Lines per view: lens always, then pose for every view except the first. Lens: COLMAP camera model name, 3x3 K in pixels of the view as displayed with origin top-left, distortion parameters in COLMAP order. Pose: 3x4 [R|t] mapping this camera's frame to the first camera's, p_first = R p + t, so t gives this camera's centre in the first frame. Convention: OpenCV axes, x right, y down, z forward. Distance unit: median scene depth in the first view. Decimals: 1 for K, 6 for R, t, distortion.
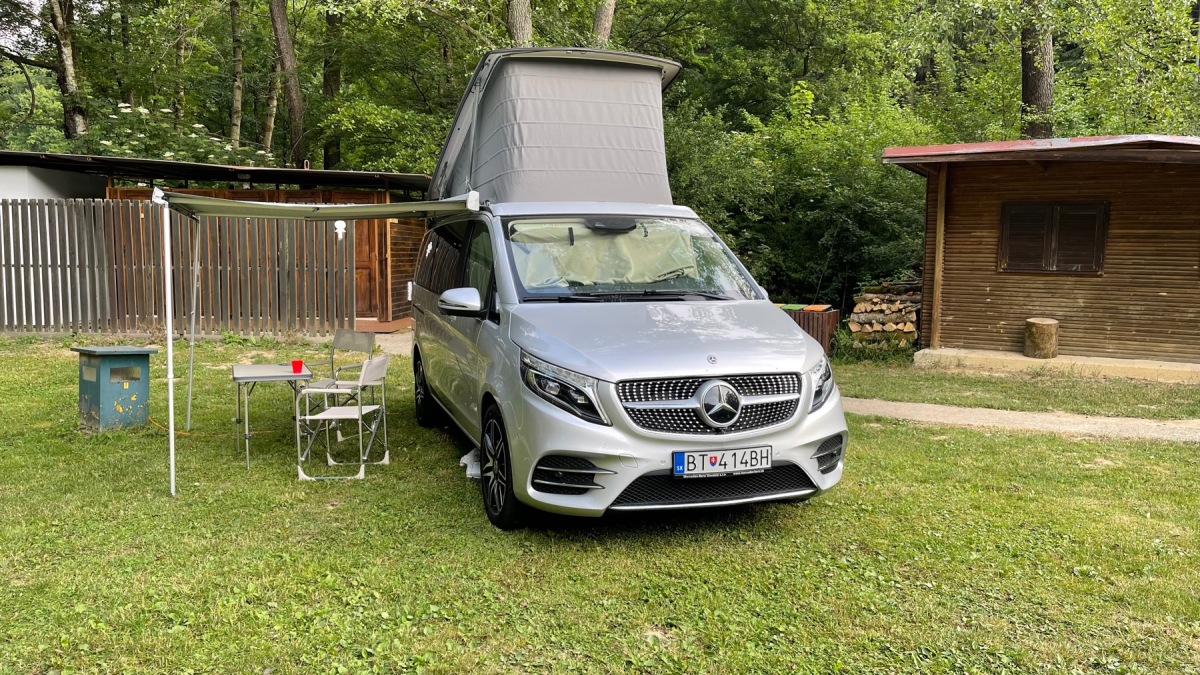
lens RADIAL K [[898.5, 0, 600.0], [0, 898.5, 337.5], [0, 0, 1]] dist [0.072524, -0.097005]
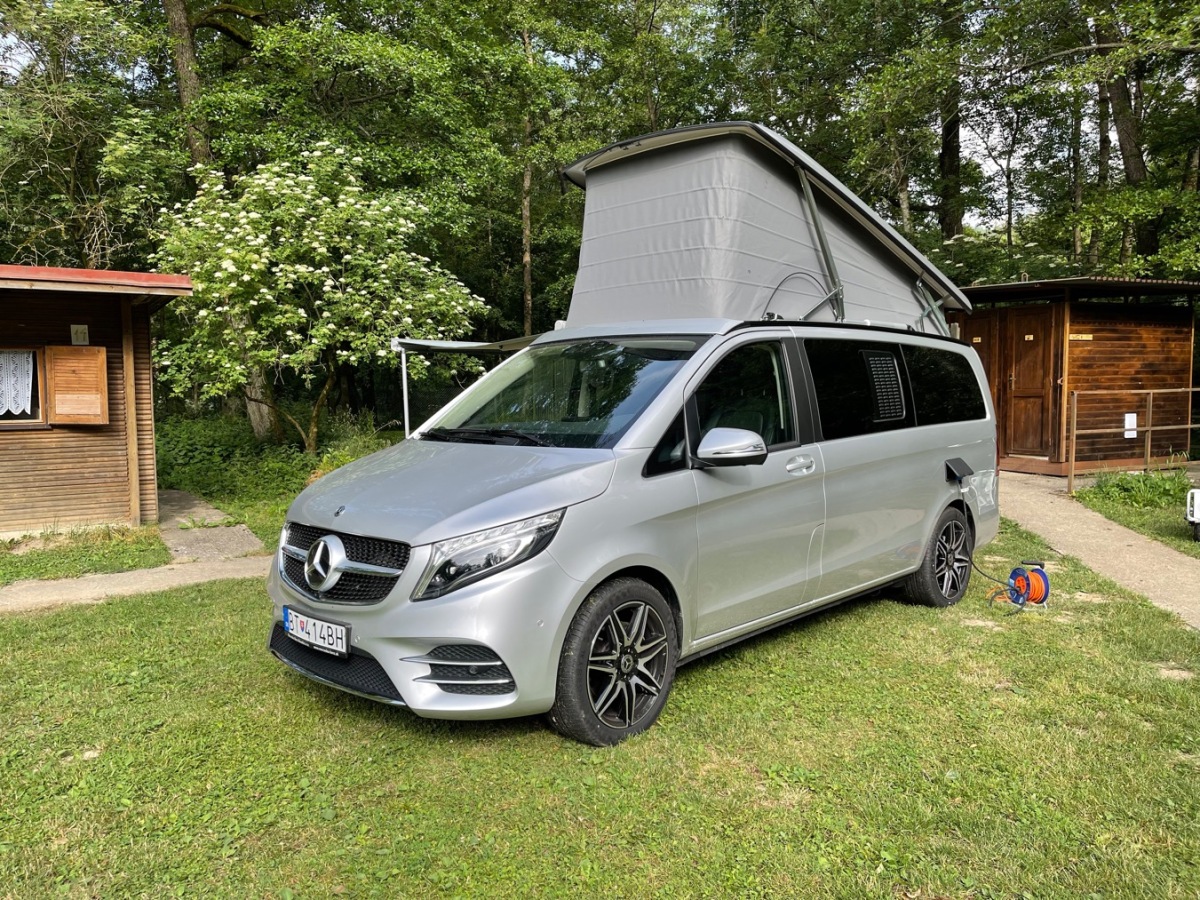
lens RADIAL K [[900.3, 0, 595.4], [0, 900.3, 462.2], [0, 0, 1]] dist [0.075122, -0.100112]
pose [[0.453589, 0.066814, -0.888703, 0.734632], [-0.067562, 0.996894, 0.040465, -0.054305], [0.888646, 0.041688, 0.456694, 0.603131]]
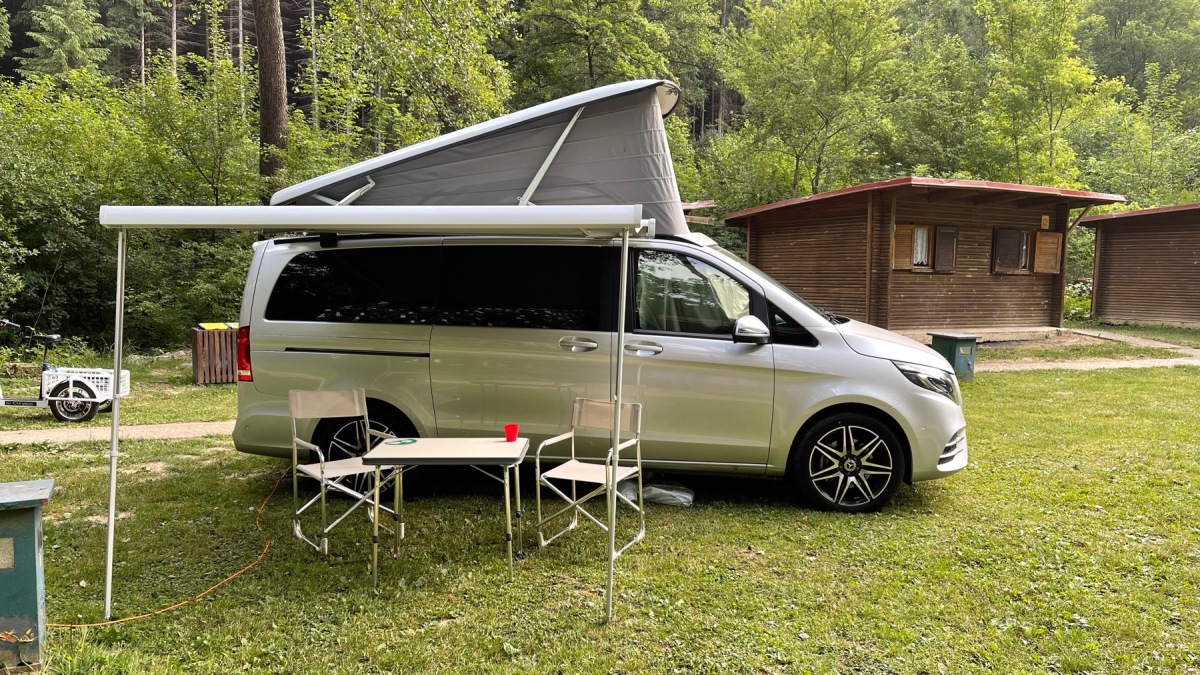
lens RADIAL K [[893.3, 0, 598.8], [0, 893.3, 344.4], [0, 0, 1]] dist [0.069900, -0.085602]
pose [[0.404851, -0.081687, 0.910727, -1.061578], [0.077709, 0.995472, 0.054743, -0.084088], [-0.911075, 0.048609, 0.409366, 0.661722]]
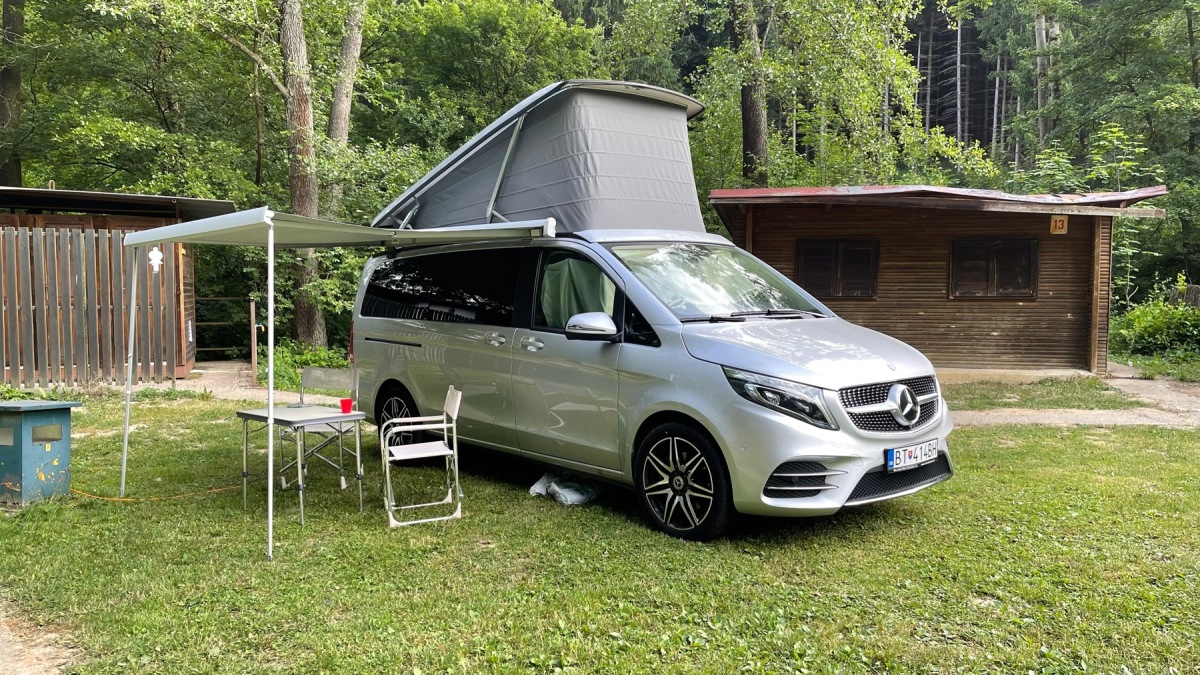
lens RADIAL K [[893.3, 0, 598.8], [0, 893.3, 344.4], [0, 0, 1]] dist [0.069900, -0.085602]
pose [[0.920546, -0.035101, 0.389054, -0.482976], [0.047875, 0.998584, -0.023185, 0.003735], [-0.387690, 0.039969, 0.920923, 0.070102]]
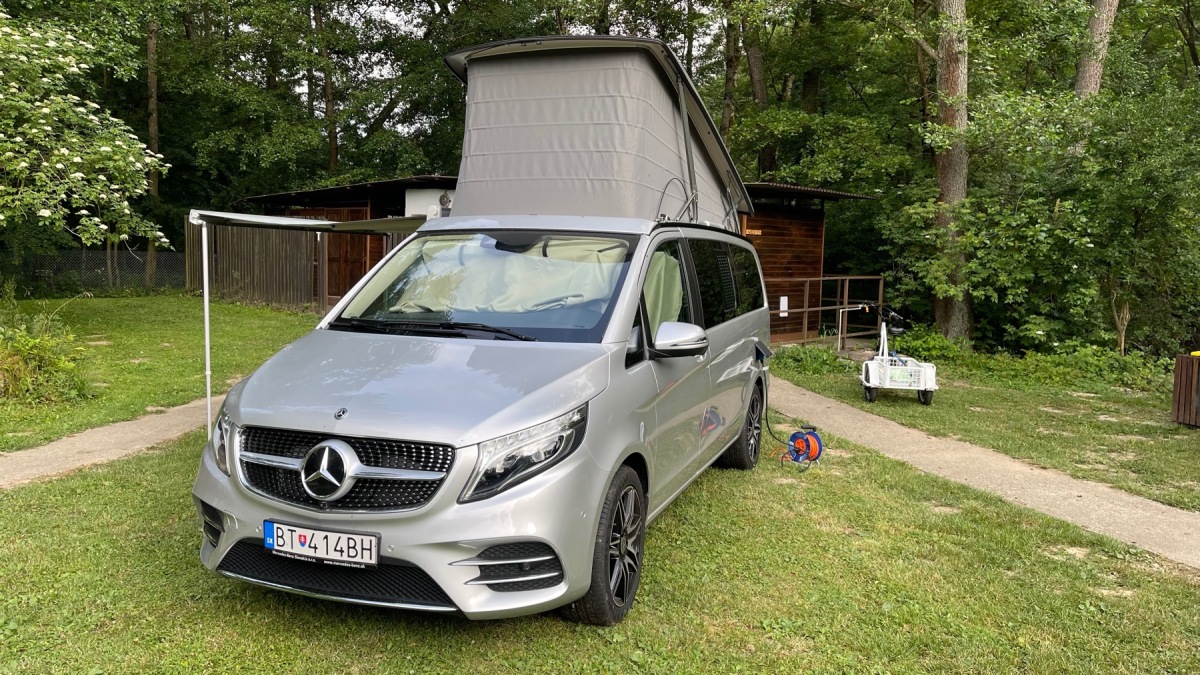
lens RADIAL K [[898.5, 0, 600.0], [0, 898.5, 337.5], [0, 0, 1]] dist [0.072524, -0.097005]
pose [[0.780767, 0.067814, -0.621131, 0.587606], [-0.073478, 0.997160, 0.016506, -0.054125], [0.620487, 0.032752, 0.783533, 0.375938]]
